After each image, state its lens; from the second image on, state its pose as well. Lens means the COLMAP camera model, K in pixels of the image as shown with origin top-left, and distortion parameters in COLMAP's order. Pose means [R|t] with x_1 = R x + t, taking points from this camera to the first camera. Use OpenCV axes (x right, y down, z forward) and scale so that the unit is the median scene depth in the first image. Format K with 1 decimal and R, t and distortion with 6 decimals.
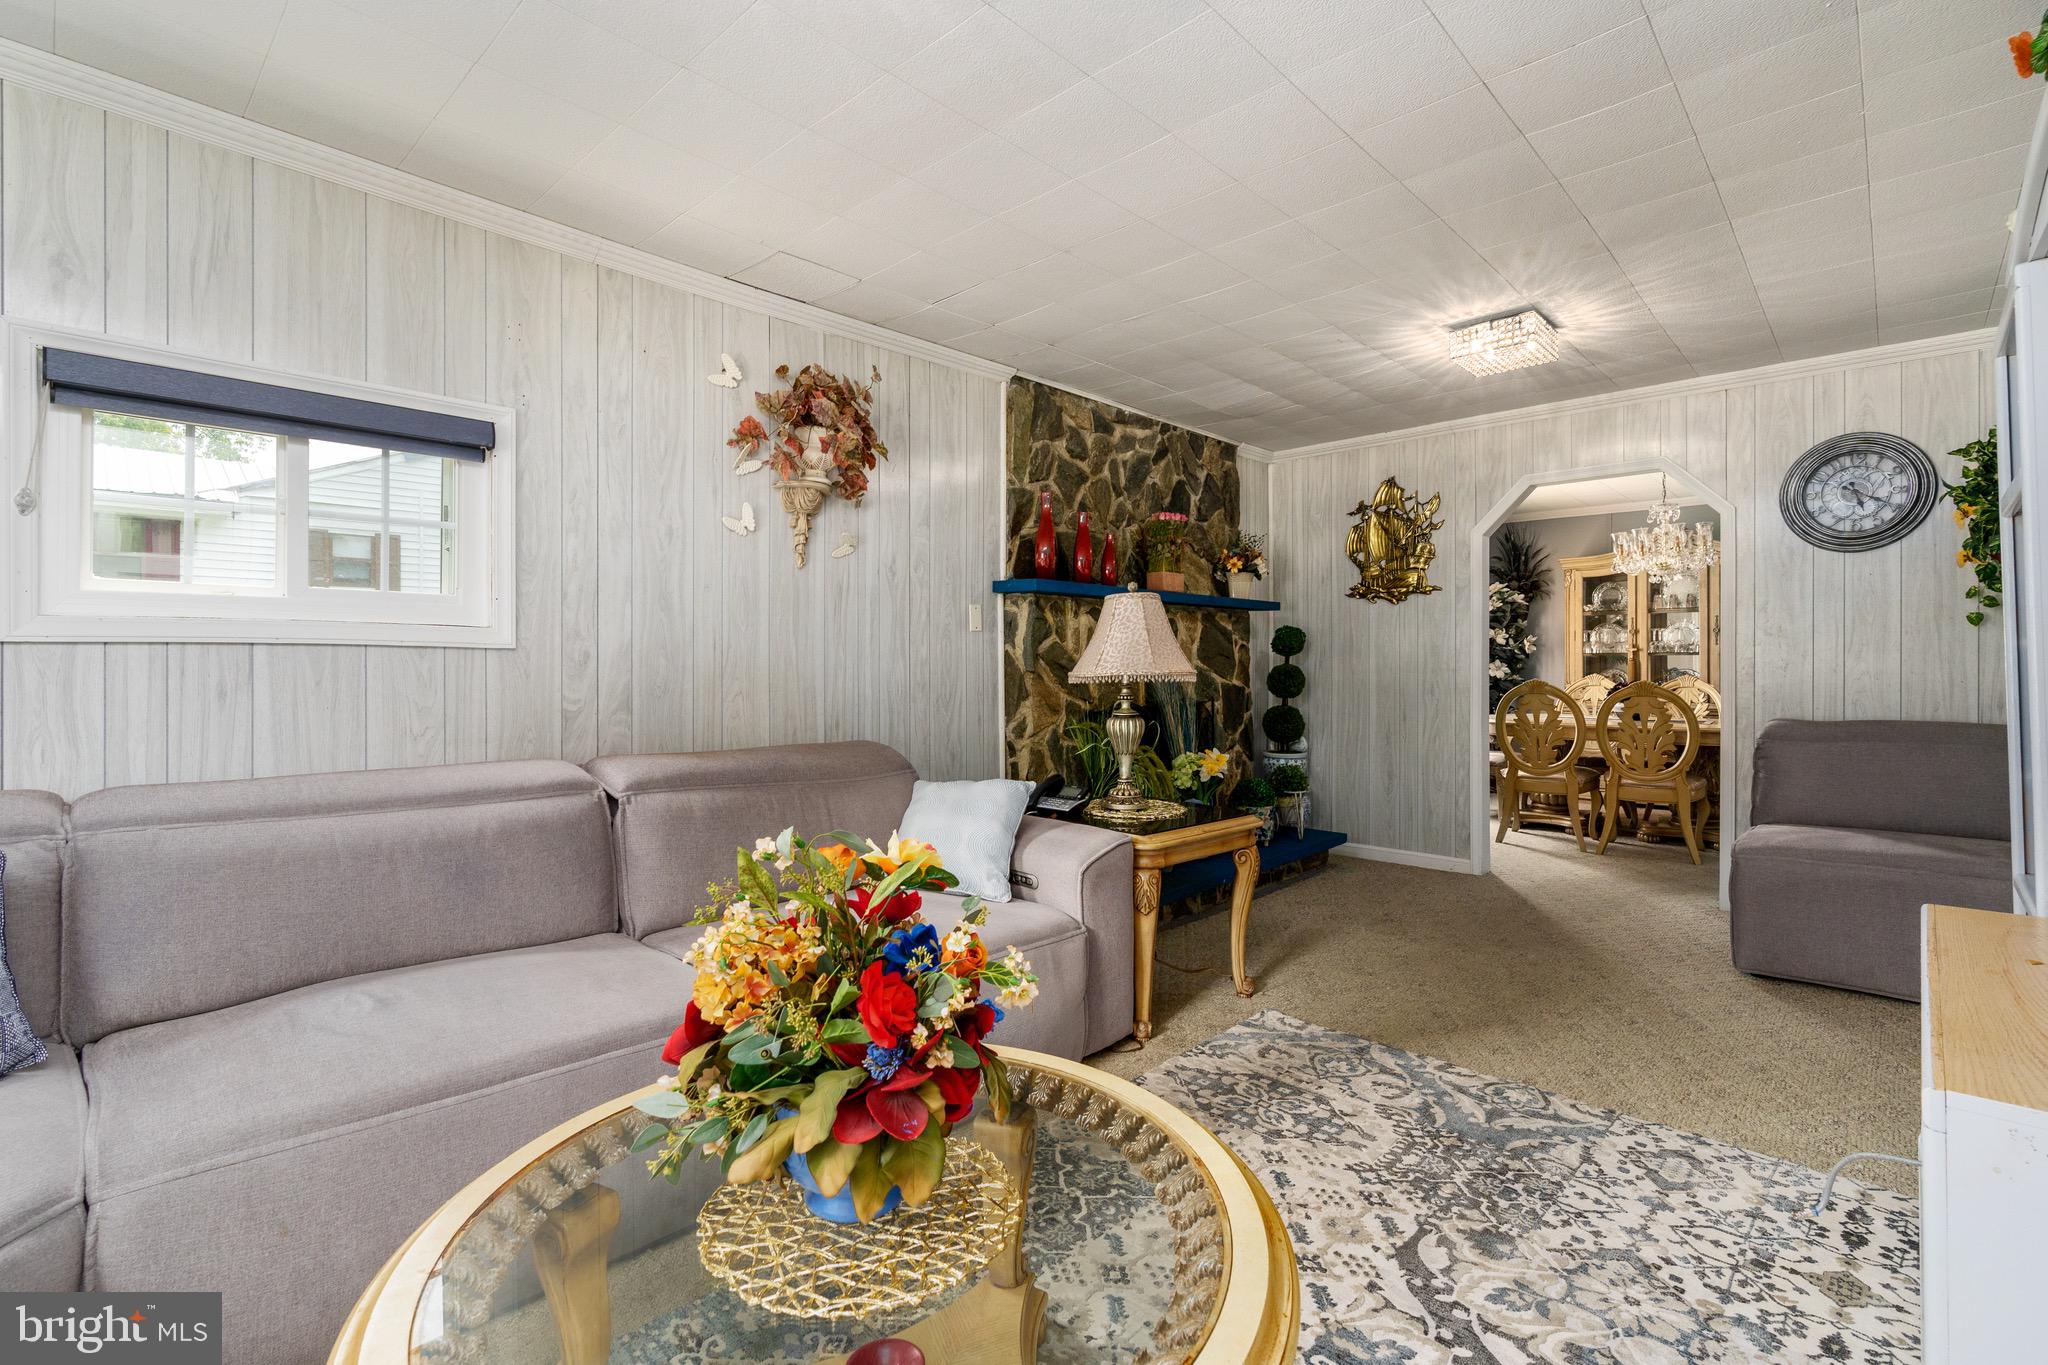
lens RADIAL K [[929.9, 0, 1045.2], [0, 929.9, 655.8], [0, 0, 1]] dist [-0.007981, 0.002250]
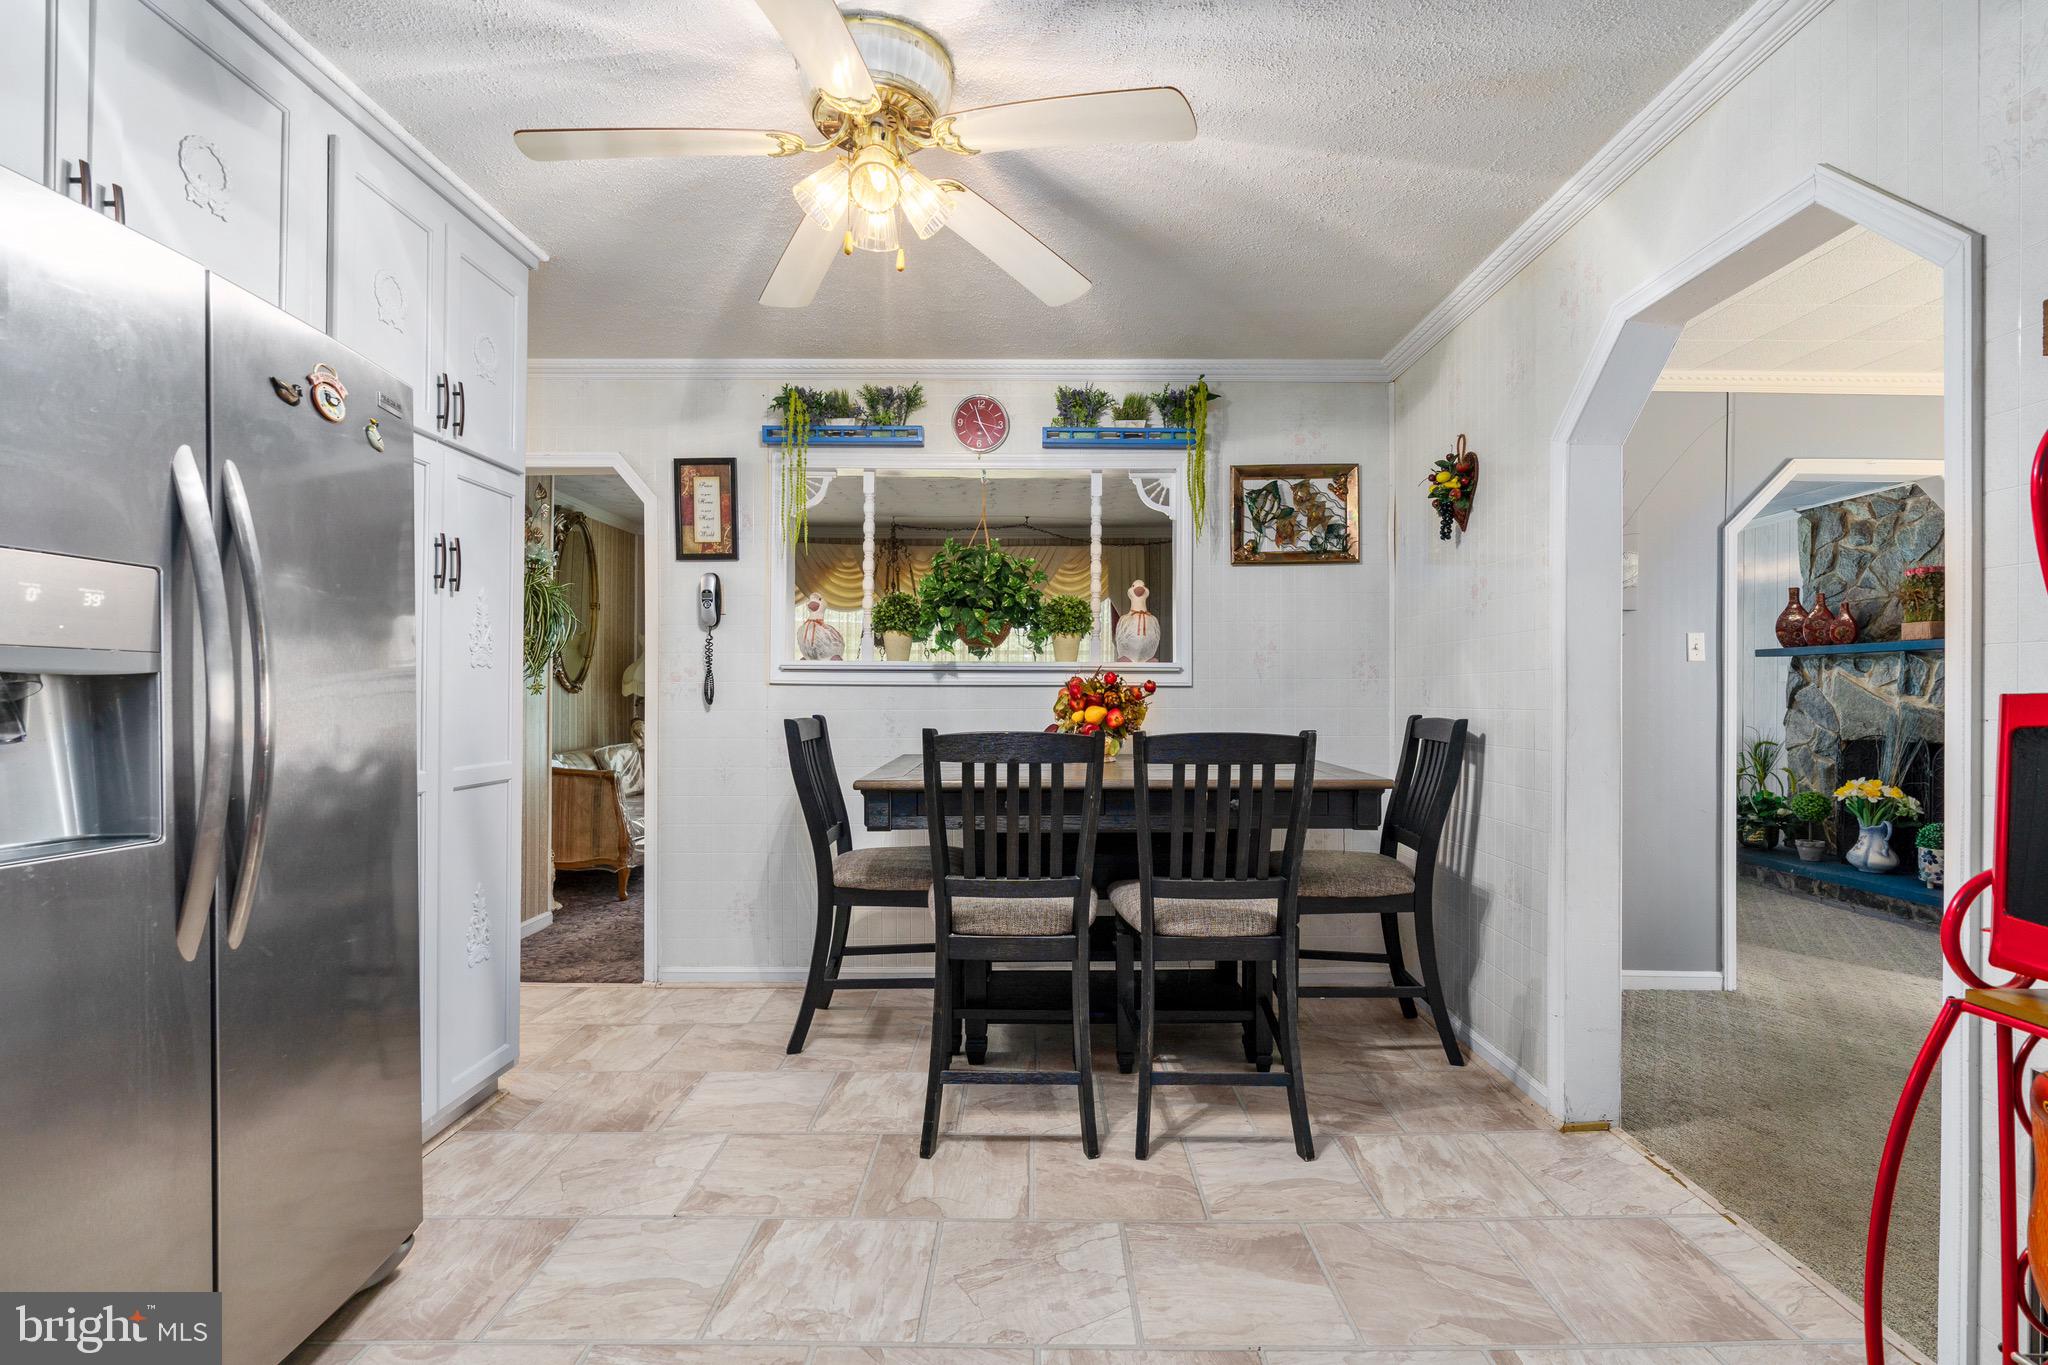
lens RADIAL K [[929.9, 0, 1028.9], [0, 929.9, 688.9], [0, 0, 1]] dist [-0.007981, 0.002250]
pose [[-0.739136, -0.004285, -0.673543, 2.705484], [-0.000119, 0.999981, -0.006231, -0.006399], [0.673557, -0.004526, -0.739122, 1.801631]]
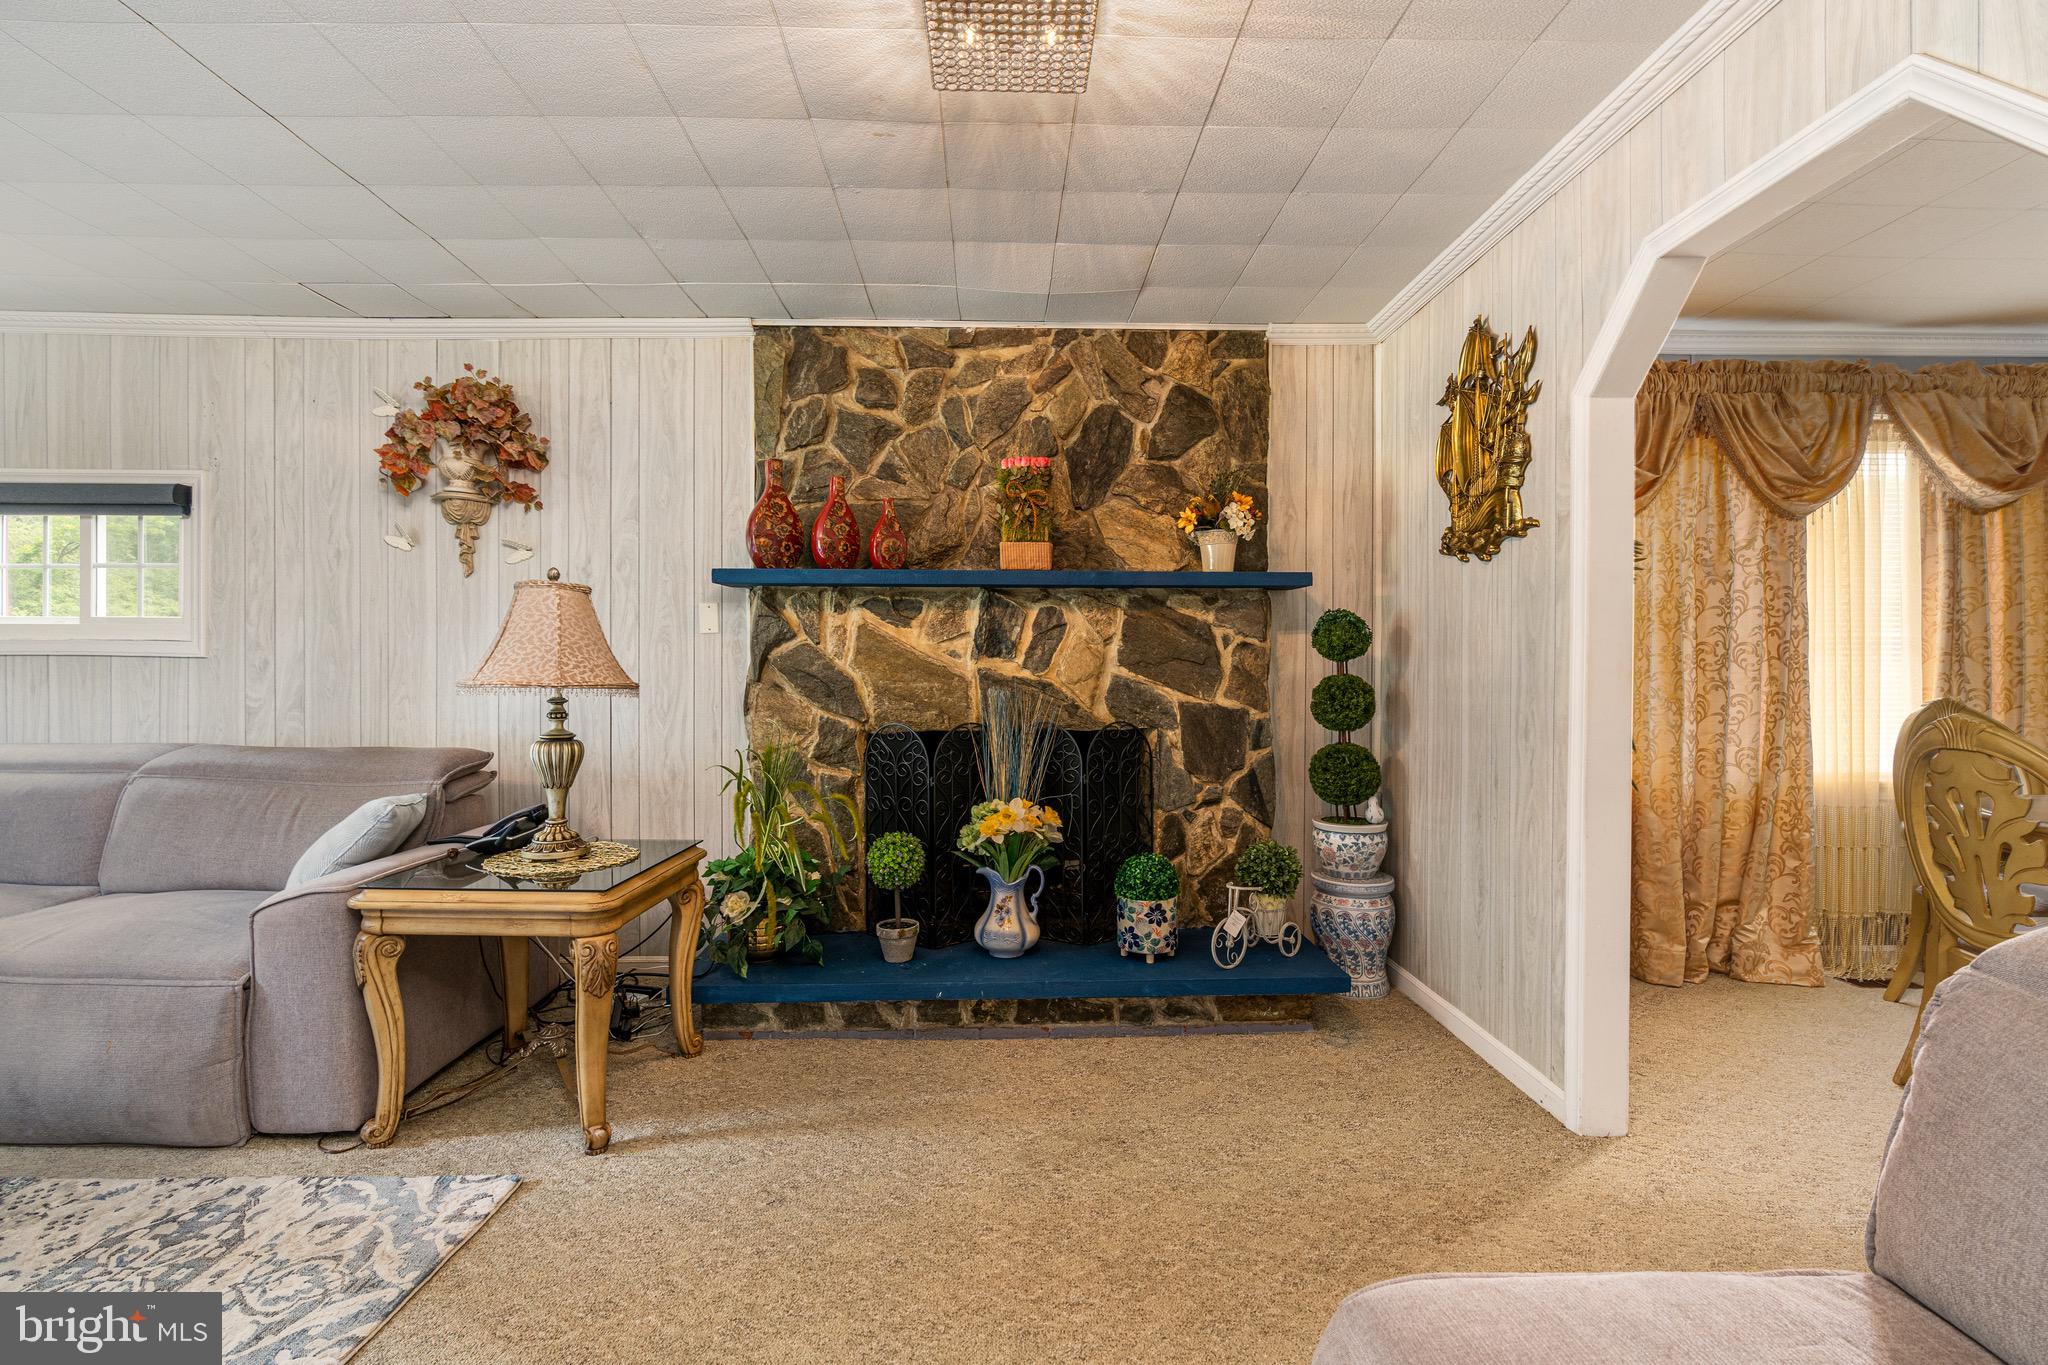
lens RADIAL K [[929.9, 0, 1024.2], [0, 929.9, 669.5], [0, 0, 1]] dist [-0.007981, 0.002250]
pose [[0.702409, 0.005660, -0.711751, 1.041475], [0.001856, 0.999950, 0.009784, -0.001090], [0.711771, -0.008194, 0.702363, 0.829469]]
